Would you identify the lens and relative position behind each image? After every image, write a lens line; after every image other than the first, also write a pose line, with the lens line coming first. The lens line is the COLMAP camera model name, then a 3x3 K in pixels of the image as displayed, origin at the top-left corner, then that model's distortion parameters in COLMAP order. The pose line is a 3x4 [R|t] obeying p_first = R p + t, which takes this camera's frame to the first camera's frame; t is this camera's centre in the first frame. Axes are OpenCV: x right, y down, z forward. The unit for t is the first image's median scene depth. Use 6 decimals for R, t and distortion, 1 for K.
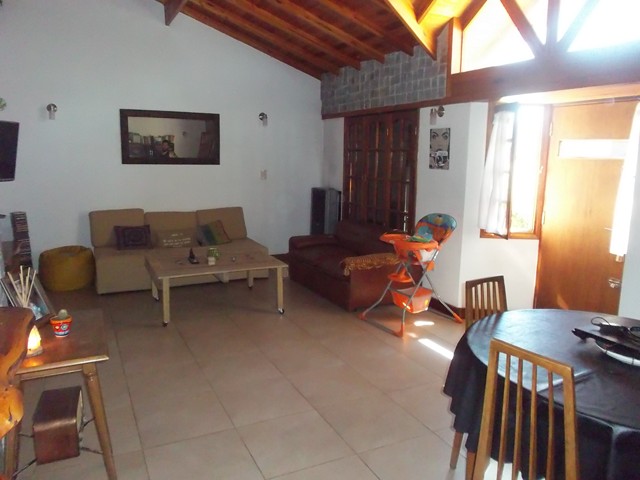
lens RADIAL K [[495.8, 0, 319.9], [0, 495.8, 240.2], [0, 0, 1]] dist [0.001146, -0.000632]
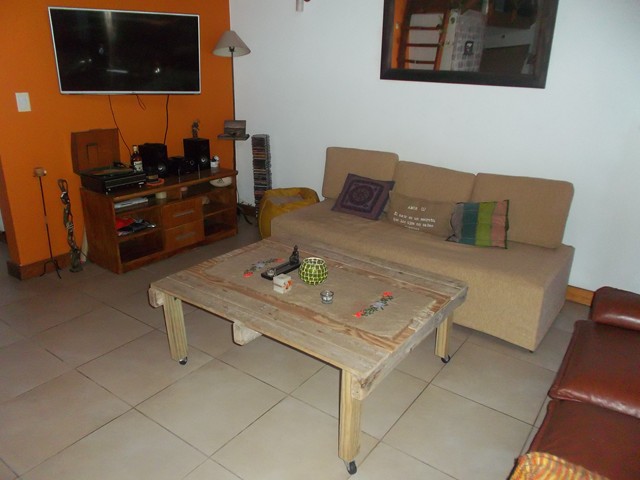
lens RADIAL K [[495.8, 0, 320.1], [0, 495.8, 236.8], [0, 0, 1]] dist [0.001146, -0.000632]
pose [[0.450261, 0.295260, -0.842667, 0.157908], [-0.172612, 0.954725, 0.242292, -0.100087], [0.876054, 0.036359, 0.480841, 0.626146]]
